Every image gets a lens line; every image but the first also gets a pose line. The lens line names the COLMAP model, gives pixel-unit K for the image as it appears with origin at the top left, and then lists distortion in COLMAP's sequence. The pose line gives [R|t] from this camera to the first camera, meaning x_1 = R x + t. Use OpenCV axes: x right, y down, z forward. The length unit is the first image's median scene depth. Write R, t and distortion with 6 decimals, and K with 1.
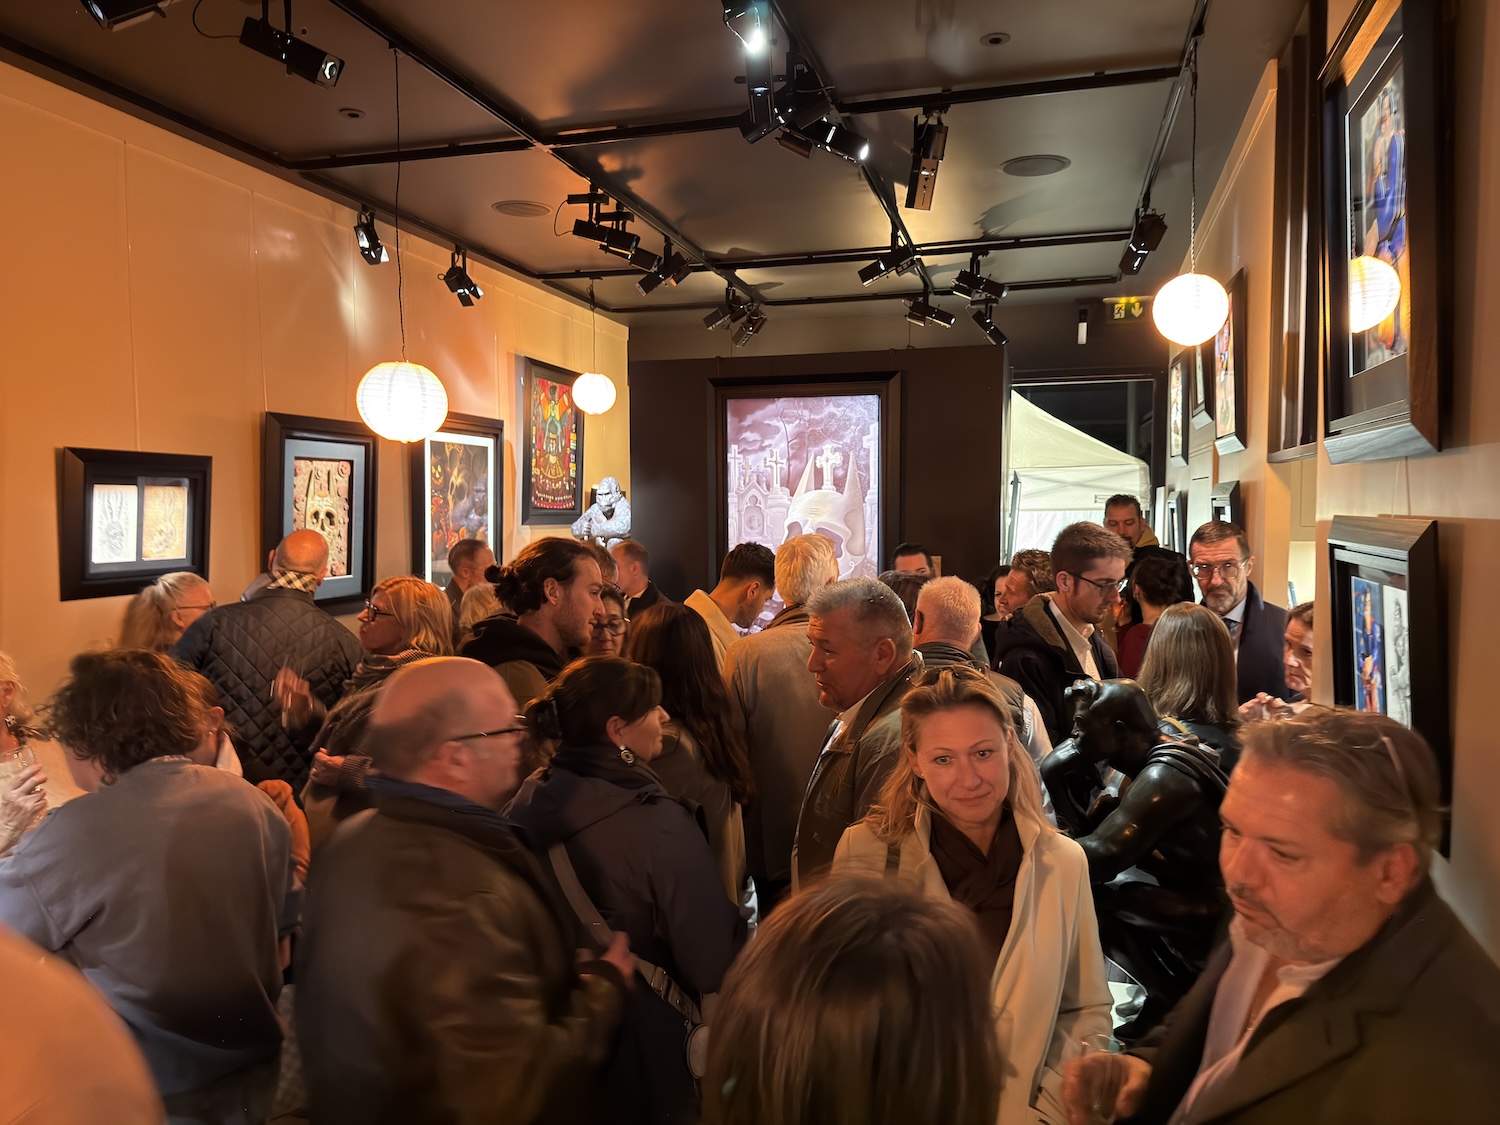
lens RADIAL K [[1050.3, 0, 750.0], [0, 1050.3, 562.5], [0, 0, 1]] dist [0.119809, -0.162212]
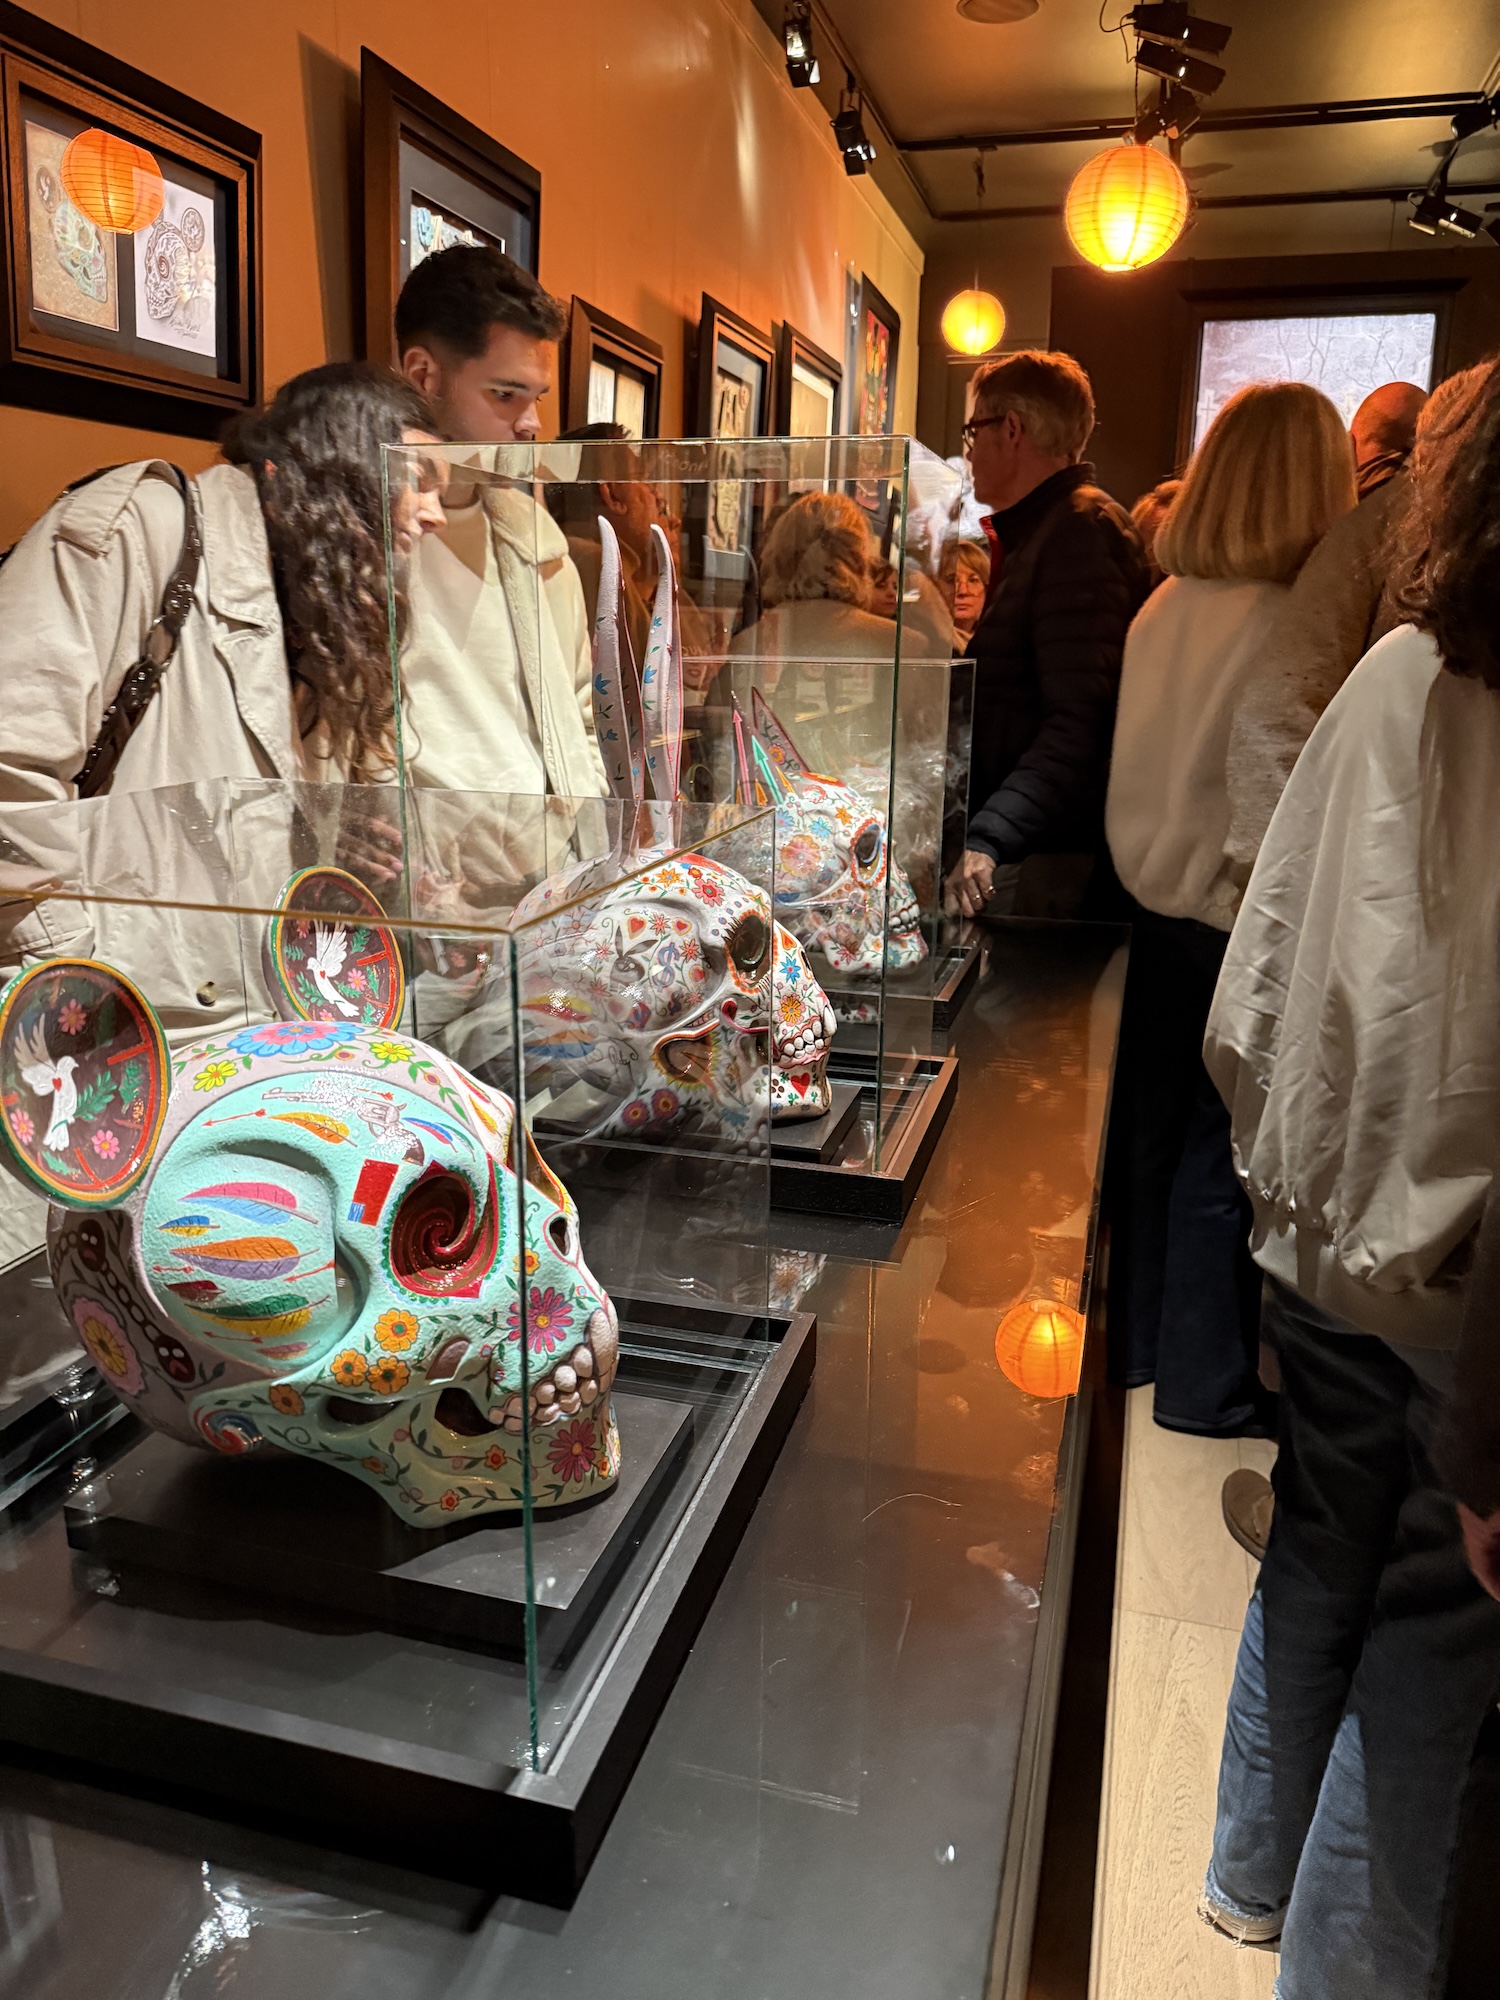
lens RADIAL K [[1400.3, 0, 750.0], [0, 1400.3, 1000.0], [0, 0, 1]] dist [0.119809, -0.162212]
pose [[0.999829, 0.017273, -0.006533, -0.315519], [-0.015592, 0.979122, 0.202675, 0.102717], [0.009897, -0.202539, 0.979224, -0.038452]]
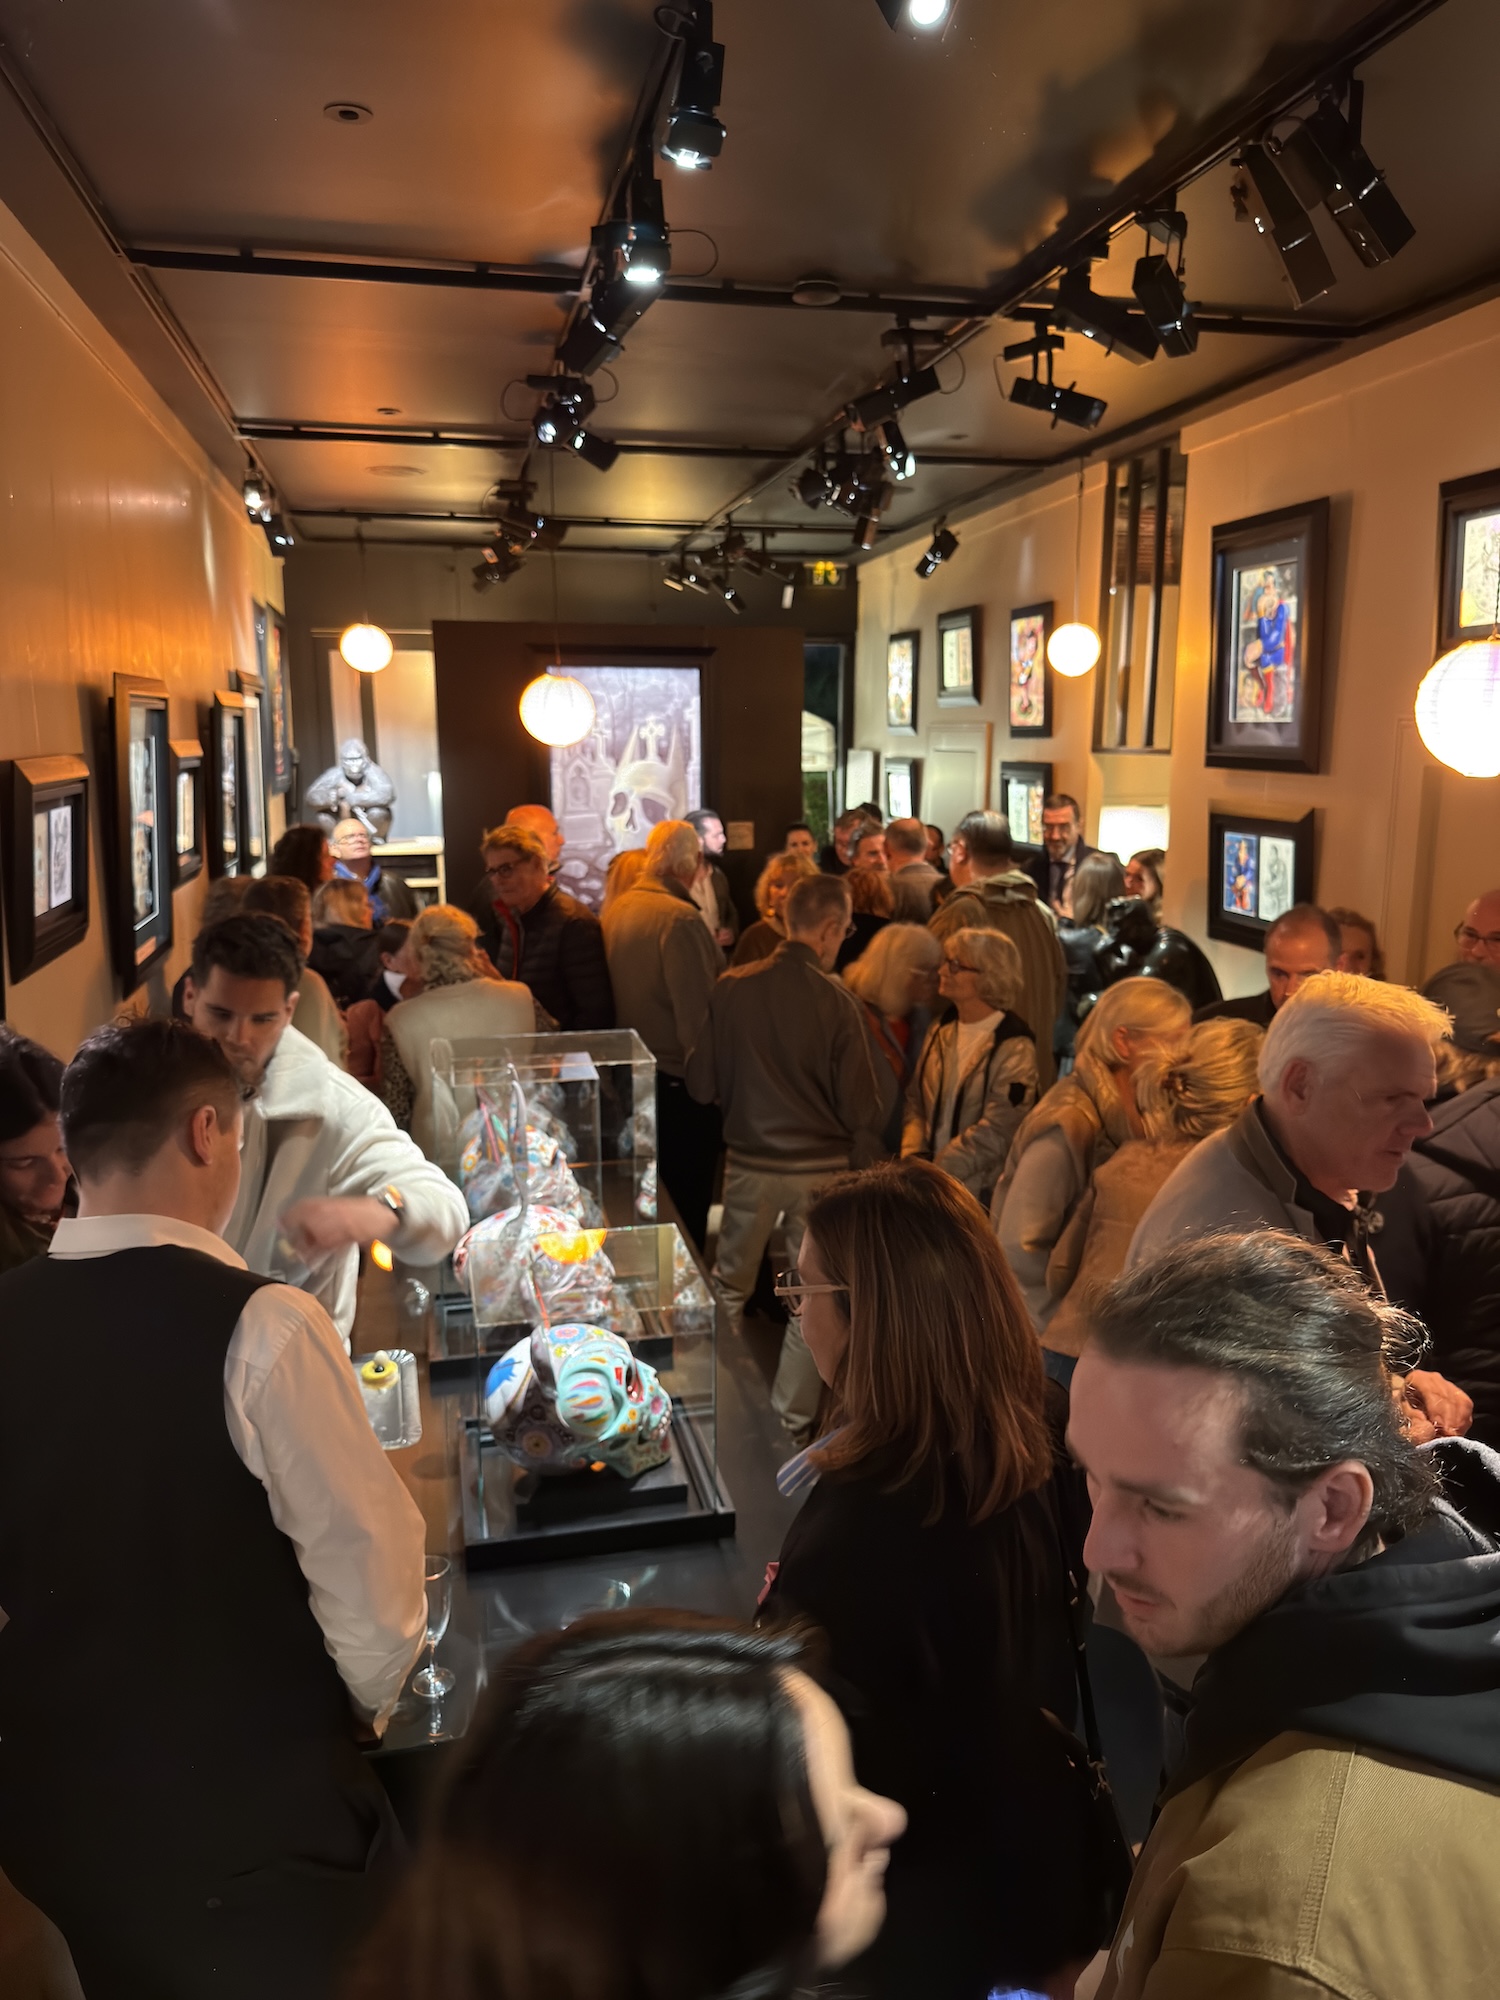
lens RADIAL K [[1400.3, 0, 750.0], [0, 1400.3, 1000.0], [0, 0, 1]] dist [0.119809, -0.162212]
pose [[0.883809, -0.086655, 0.459753, -0.497687], [0.025474, 0.990152, 0.137656, -0.022828], [-0.467155, -0.109950, 0.877313, -0.295598]]
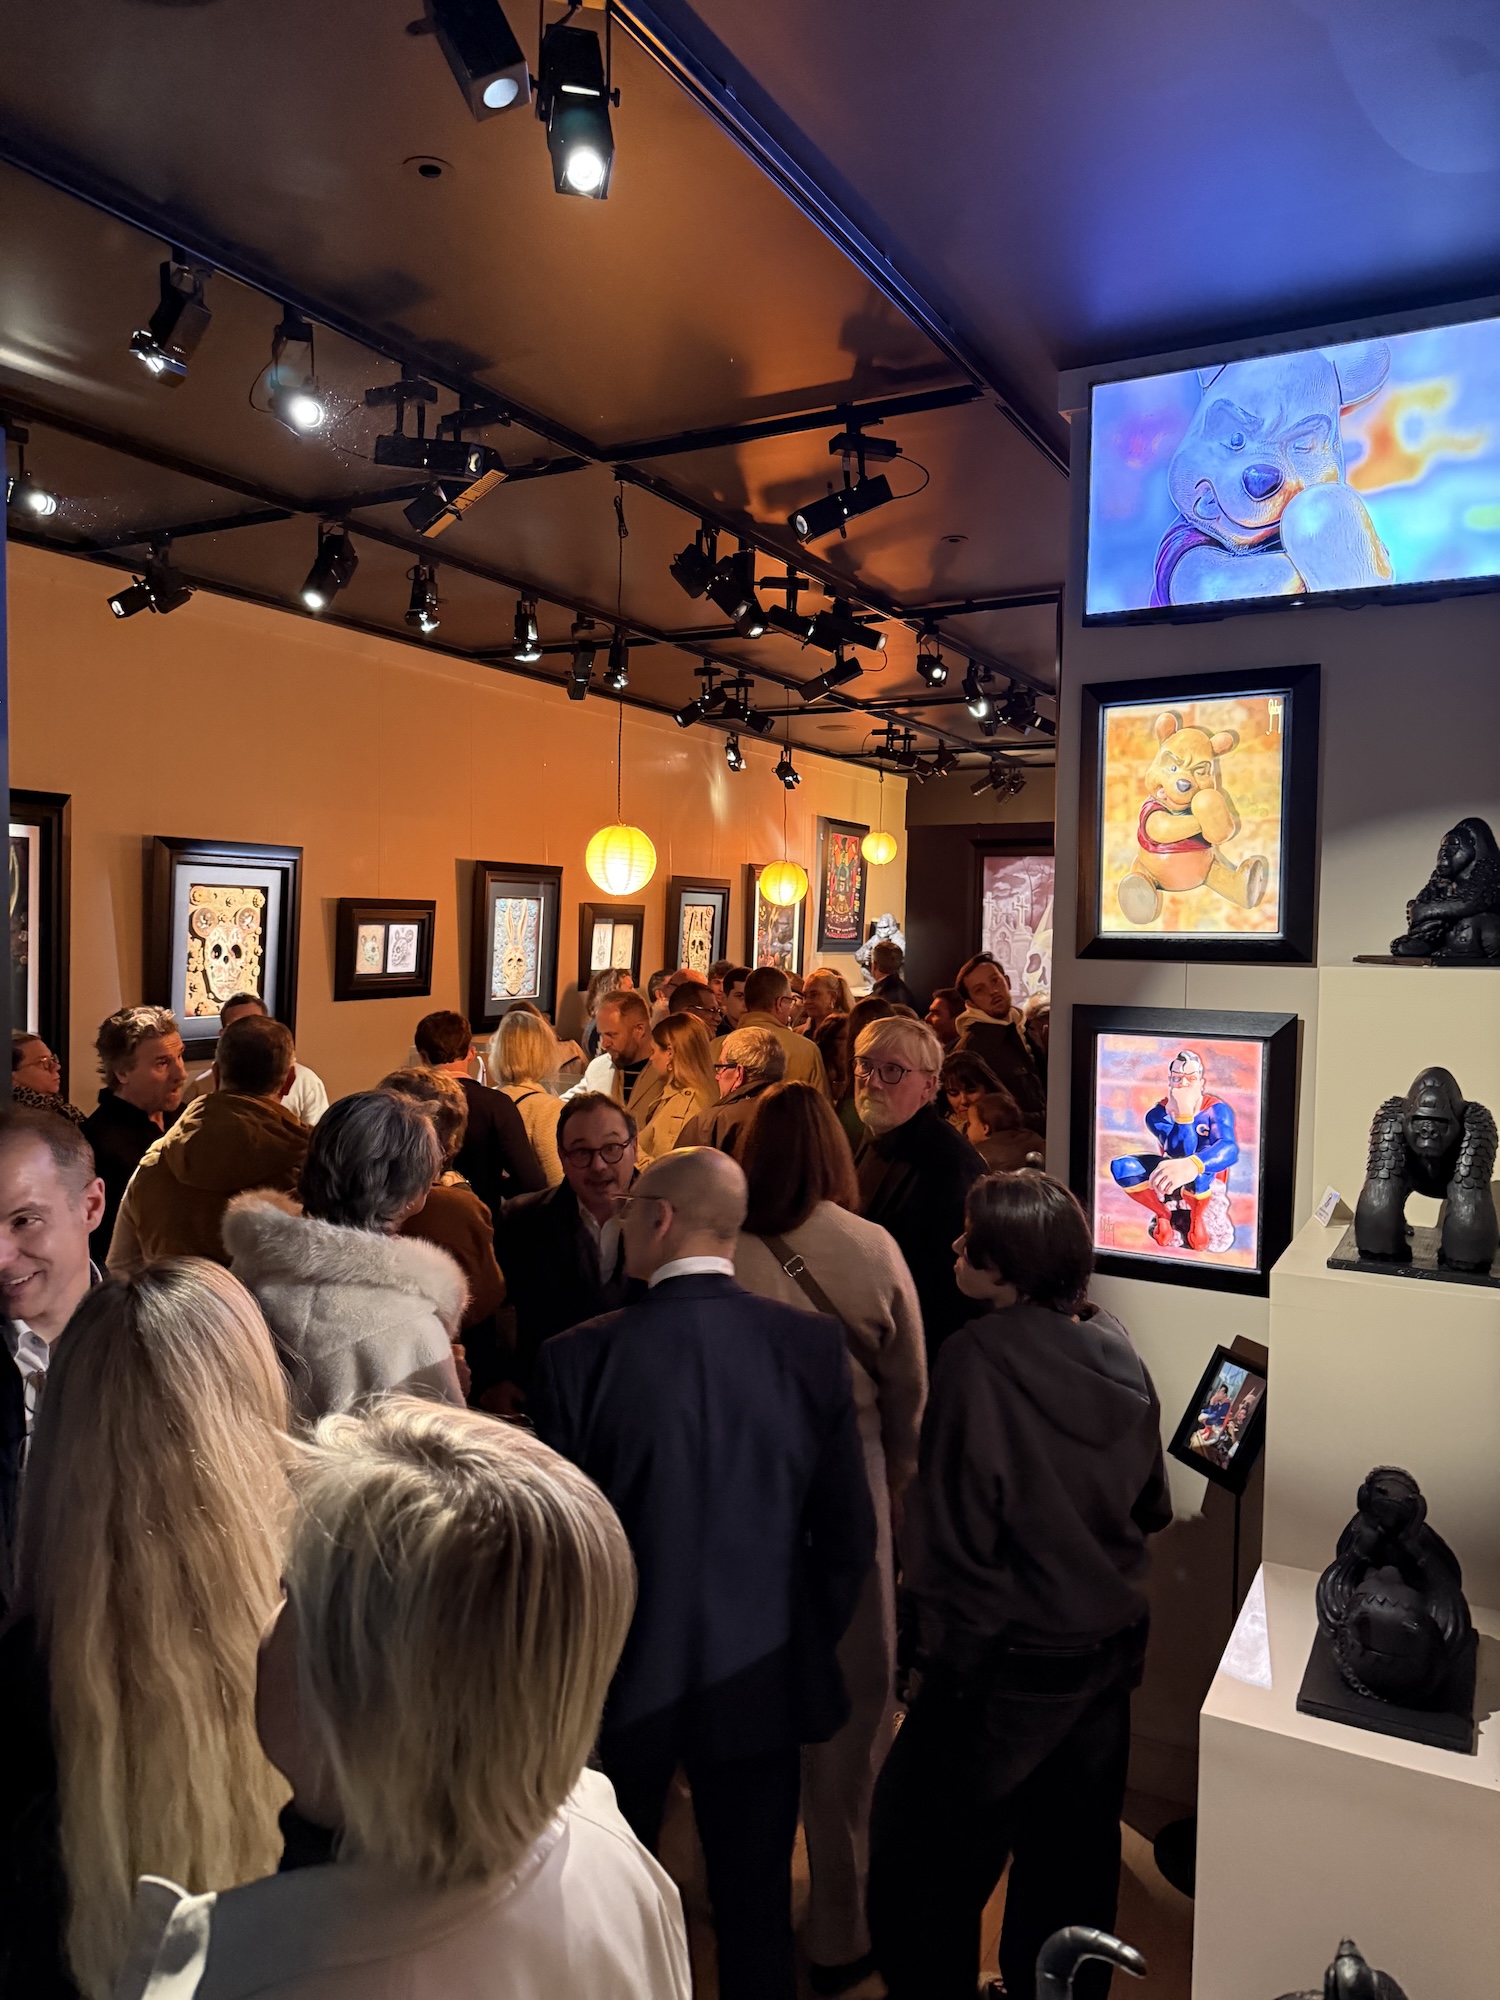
lens RADIAL K [[1400.3, 0, 750.0], [0, 1400.3, 1000.0], [0, 0, 1]] dist [0.119809, -0.162212]
pose [[0.976527, 0.027708, -0.213605, 0.070647], [-0.028004, 0.999606, 0.001638, 0.024339], [0.213566, 0.004383, 0.976919, -0.734752]]
